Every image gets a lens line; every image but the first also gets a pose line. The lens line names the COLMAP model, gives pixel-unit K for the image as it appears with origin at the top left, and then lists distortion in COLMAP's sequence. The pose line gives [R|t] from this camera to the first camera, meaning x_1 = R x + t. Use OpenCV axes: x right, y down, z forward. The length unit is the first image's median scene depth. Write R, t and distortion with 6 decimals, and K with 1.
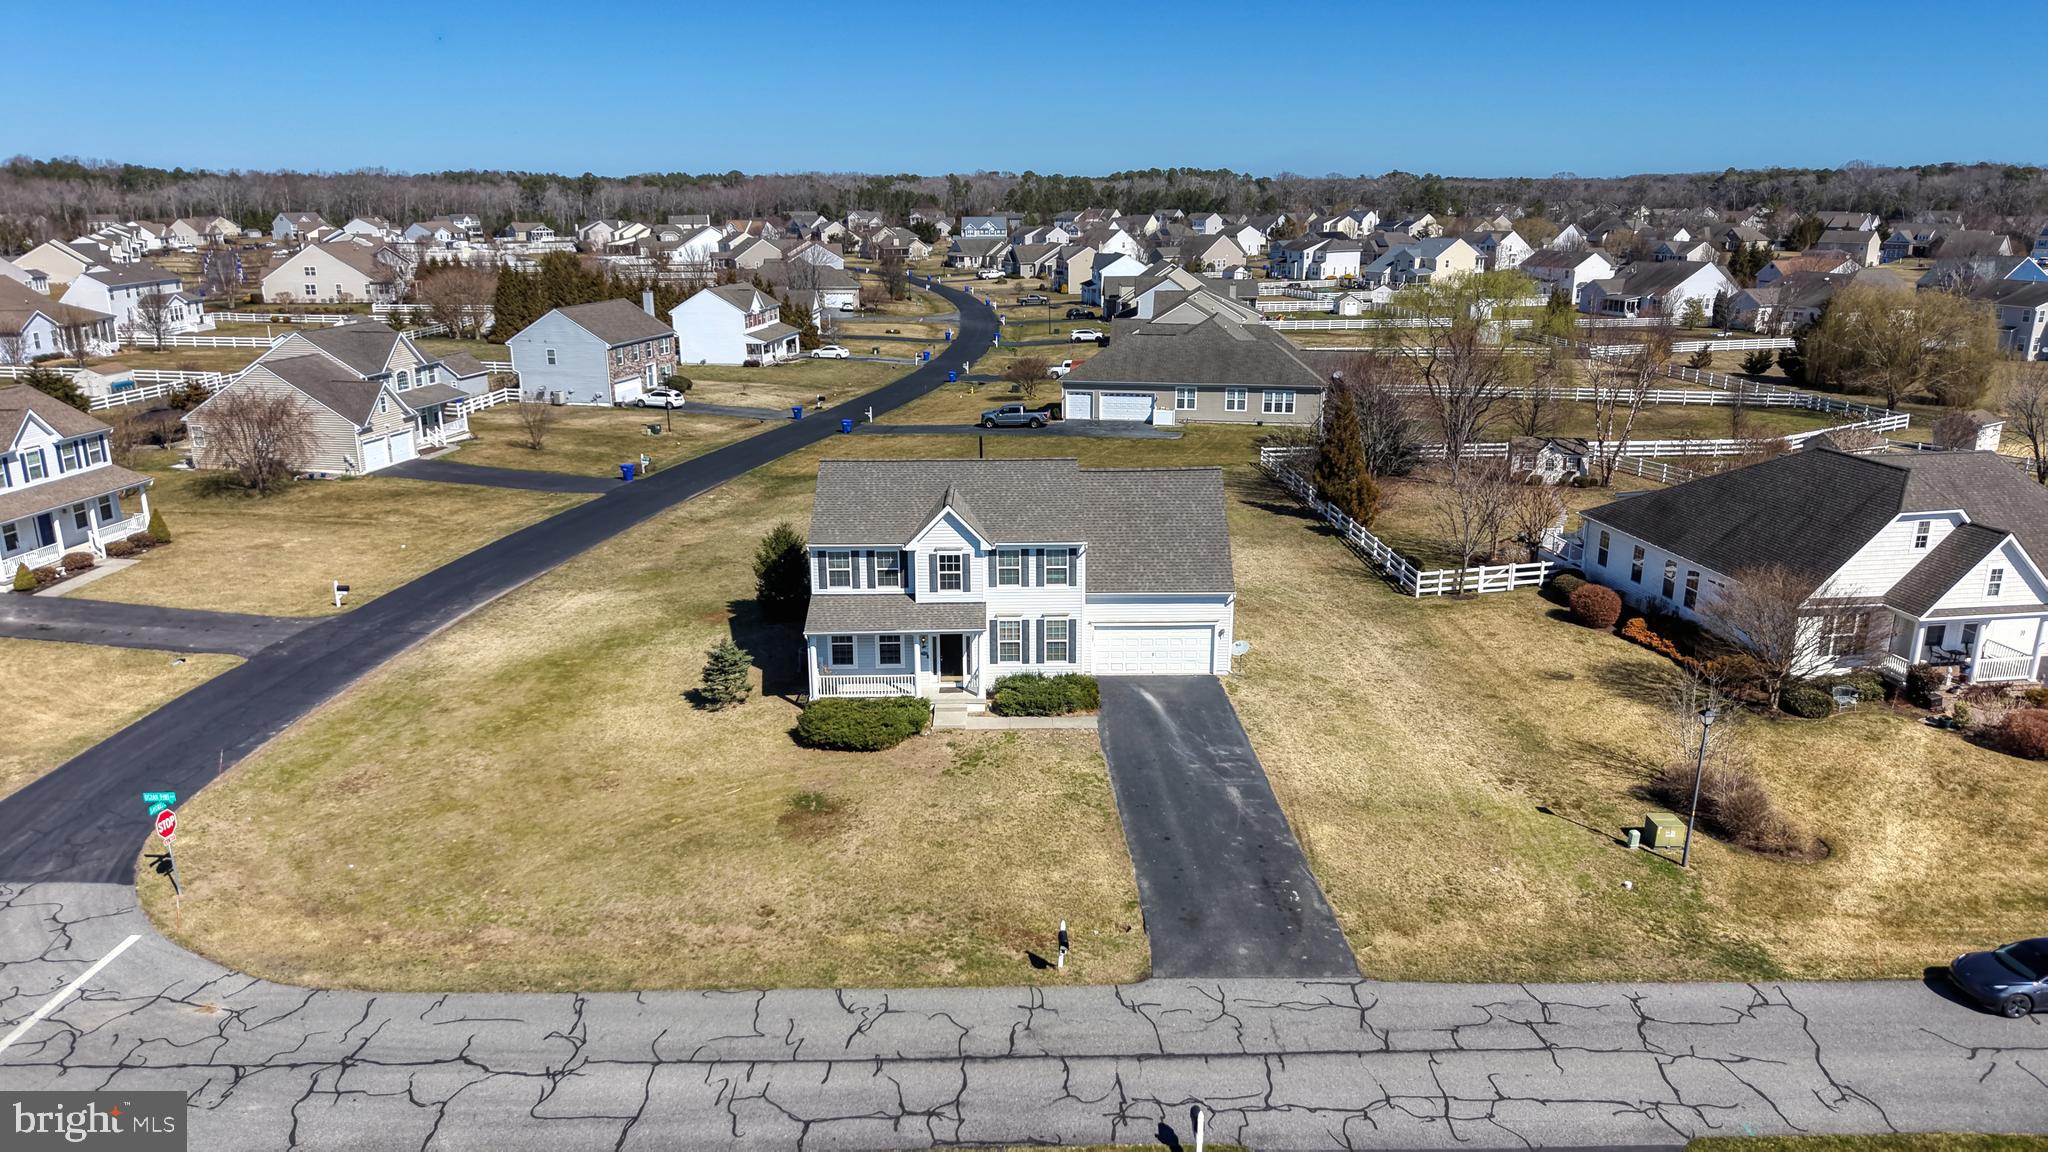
lens RADIAL K [[1363.7, 0, 1018.9], [0, 1363.7, 584.7], [0, 0, 1]] dist [0.053973, -0.065248]
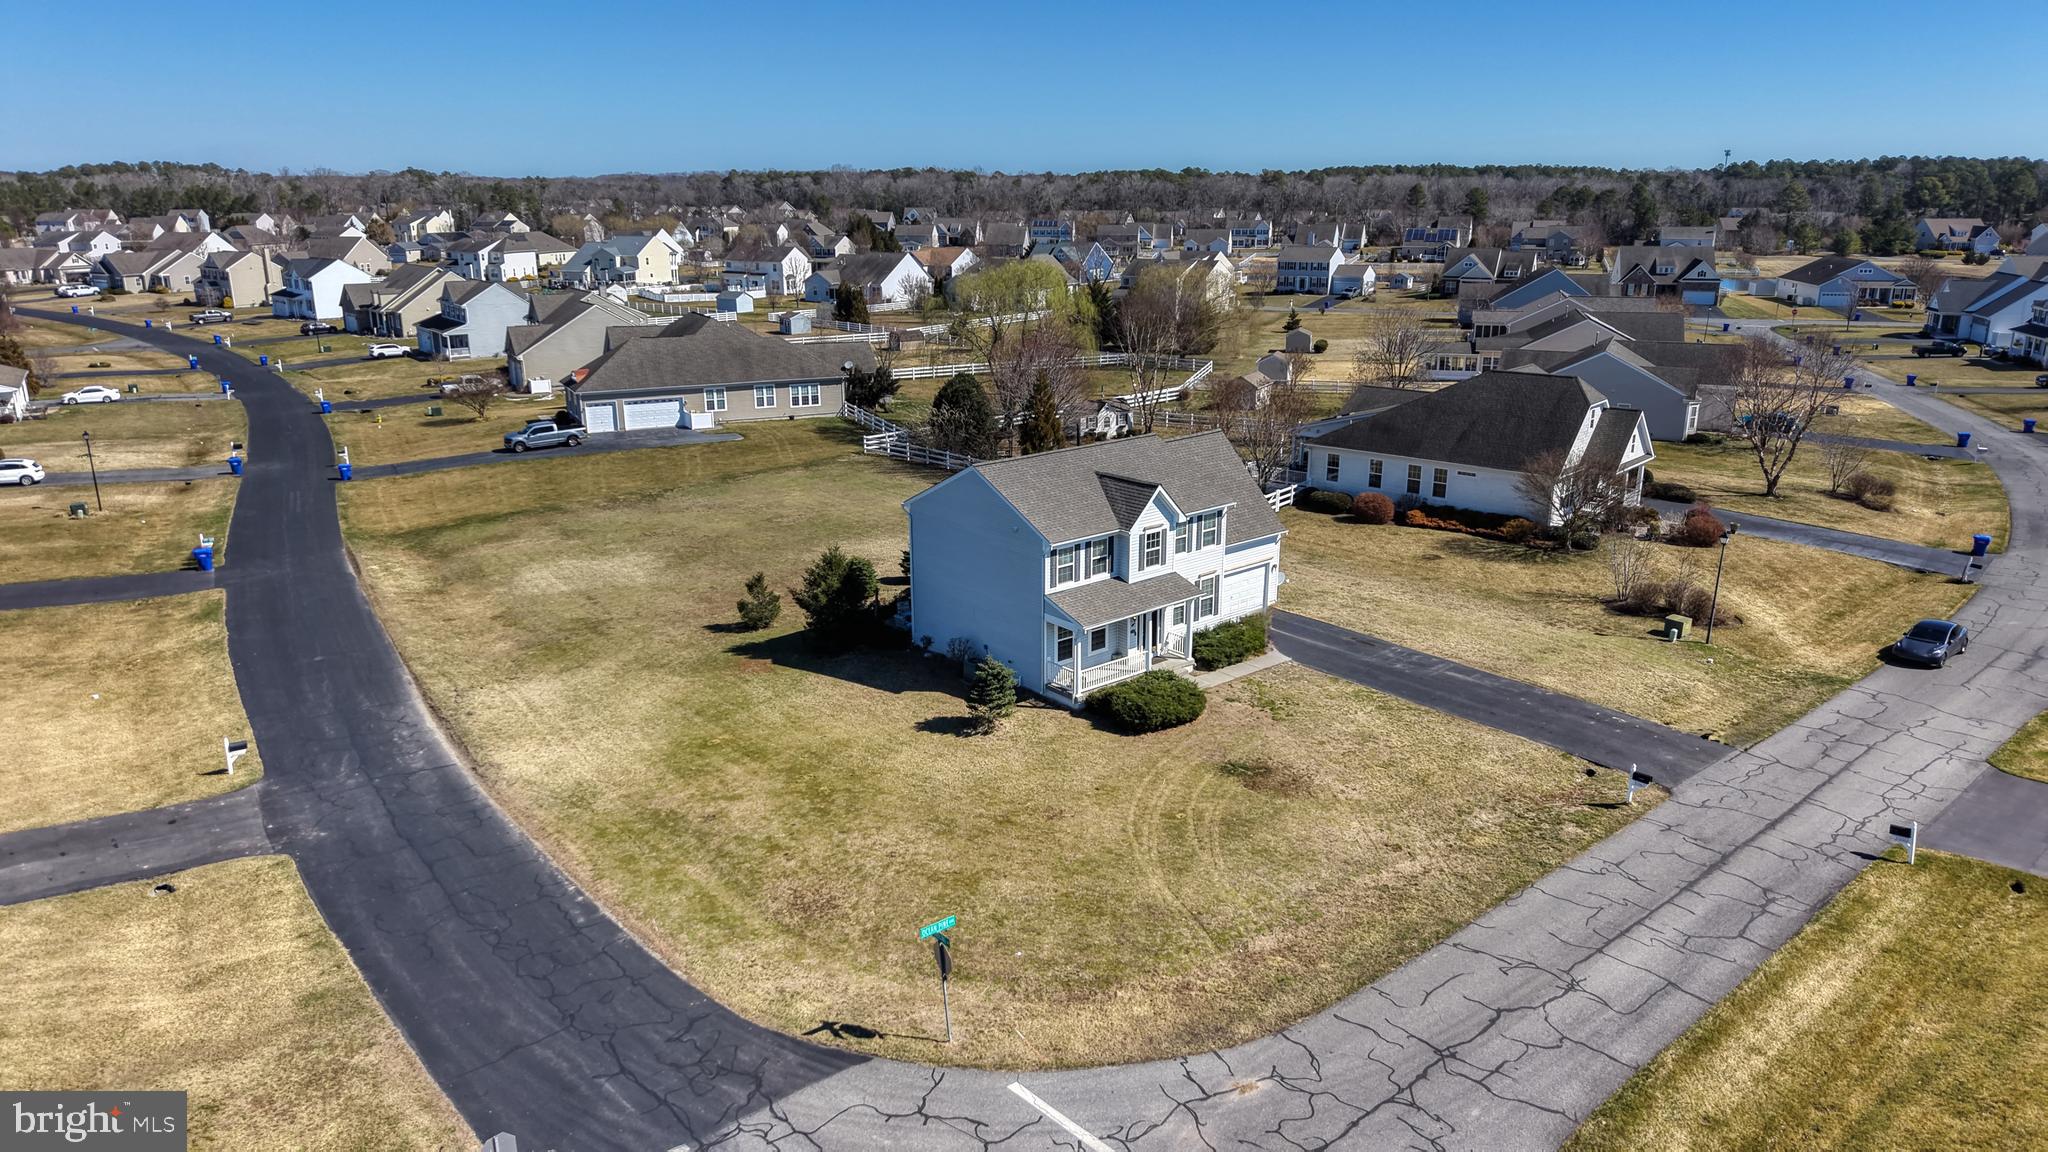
lens RADIAL K [[1363.7, 0, 1018.9], [0, 1363.7, 584.7], [0, 0, 1]] dist [0.053973, -0.065248]
pose [[0.763464, -0.179764, 0.620329, -0.782234], [0.179135, 0.981739, 0.064027, -0.067681], [-0.620511, 0.062240, 0.781724, 0.233771]]
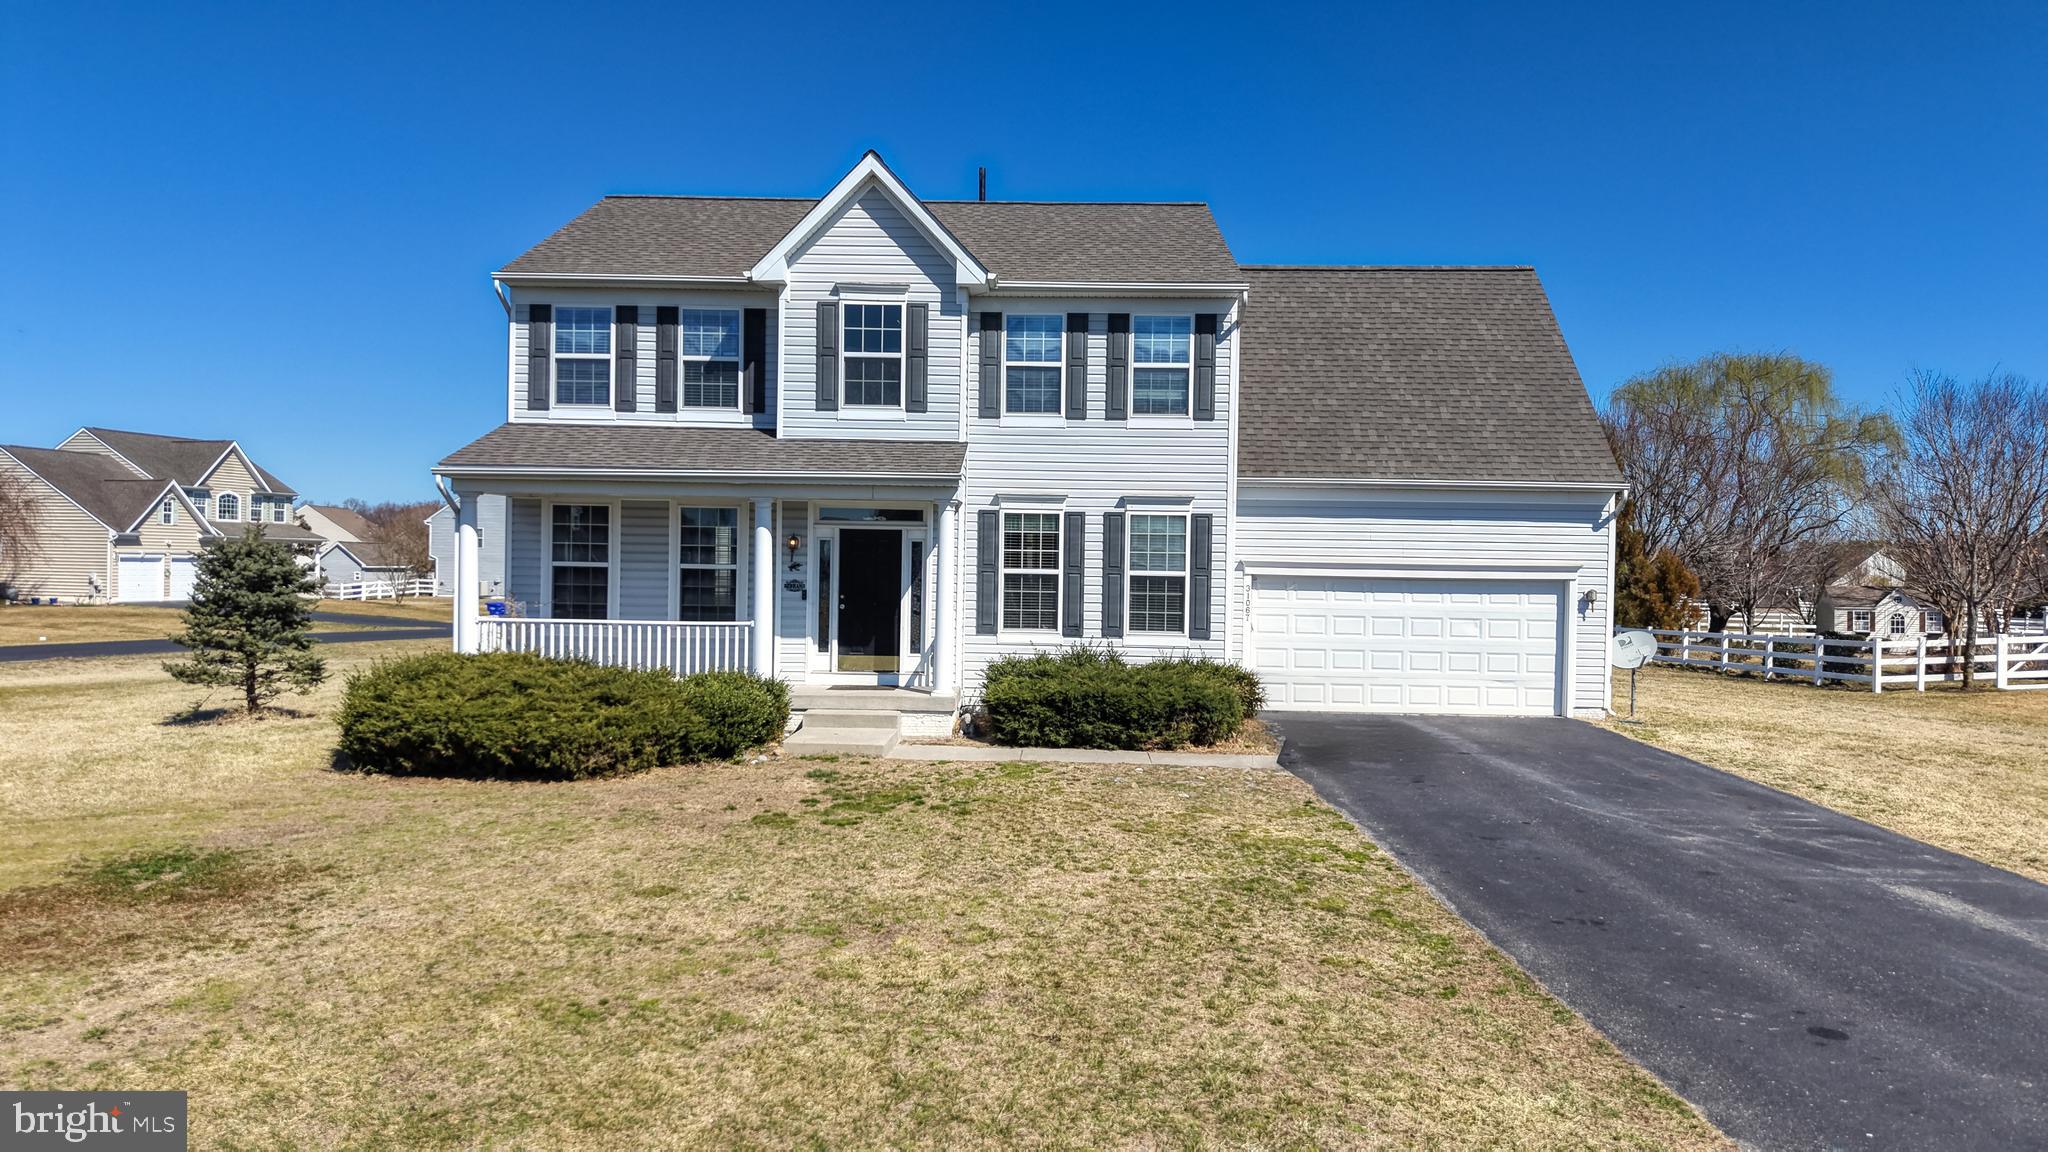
lens RADIAL K [[1352.1, 0, 1018.0], [0, 1352.1, 584.2], [0, 0, 1]] dist [0.092160, -0.129397]
pose [[0.998836, 0.022591, -0.042629, 0.005537], [-0.033149, 0.963348, -0.266197, 0.144566], [0.035053, 0.267300, 0.962975, 0.656073]]
